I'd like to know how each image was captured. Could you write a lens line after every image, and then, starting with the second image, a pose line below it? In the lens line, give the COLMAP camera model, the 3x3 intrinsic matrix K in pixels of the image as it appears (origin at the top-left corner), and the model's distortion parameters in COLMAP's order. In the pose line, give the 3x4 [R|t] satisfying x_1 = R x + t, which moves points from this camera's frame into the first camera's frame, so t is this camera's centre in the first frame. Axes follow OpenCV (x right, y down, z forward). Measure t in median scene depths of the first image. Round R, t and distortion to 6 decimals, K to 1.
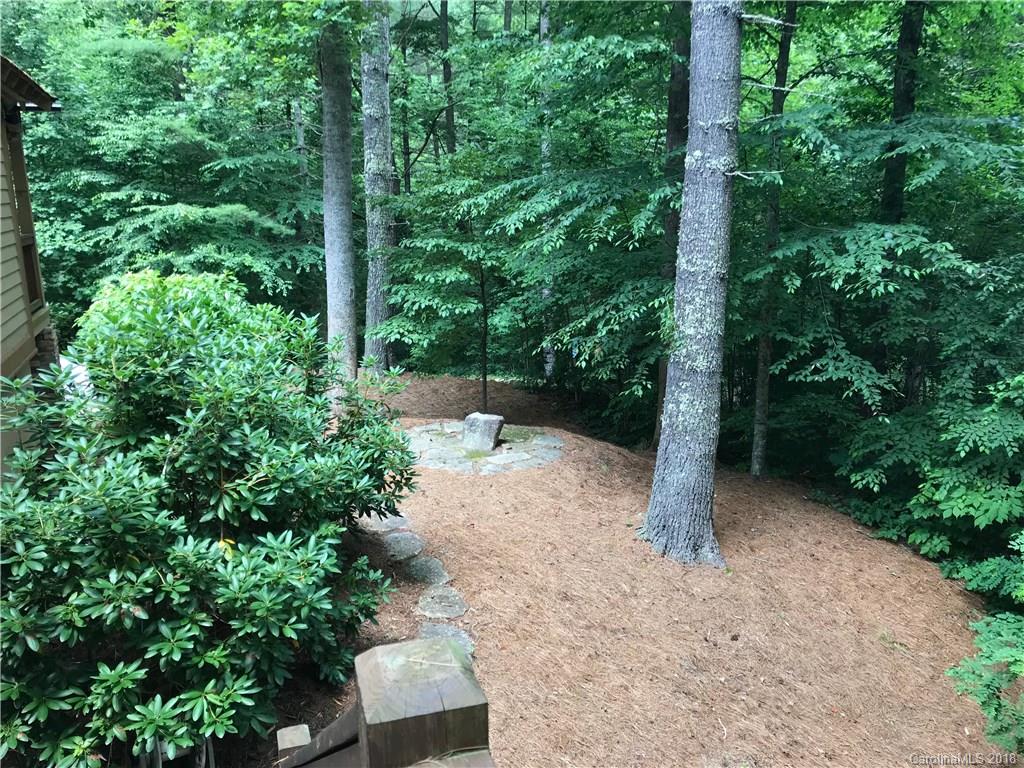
lens RADIAL K [[845.9, 0, 510.7], [0, 845.9, 376.8], [0, 0, 1]] dist [0.079570, -0.106147]
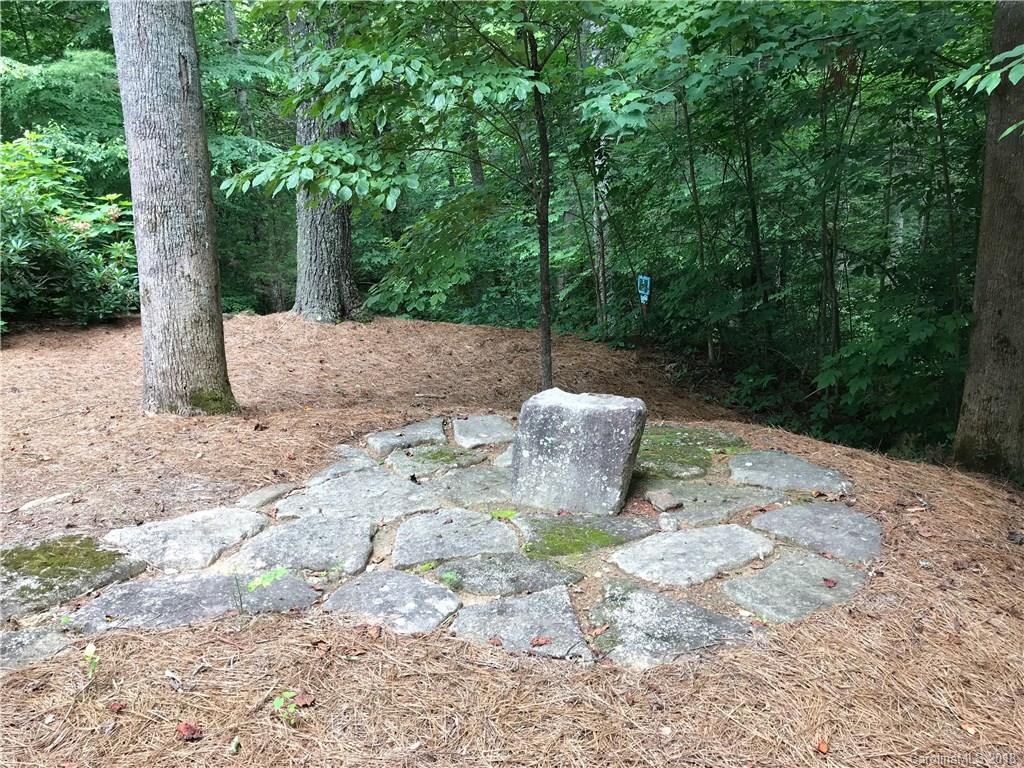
lens RADIAL K [[845.9, 0, 510.7], [0, 845.9, 376.8], [0, 0, 1]] dist [0.079570, -0.106147]
pose [[0.999409, -0.032339, -0.011697, -0.052545], [0.032672, 0.999030, 0.029508, 0.027984], [0.010731, -0.029873, 0.999496, 0.686375]]
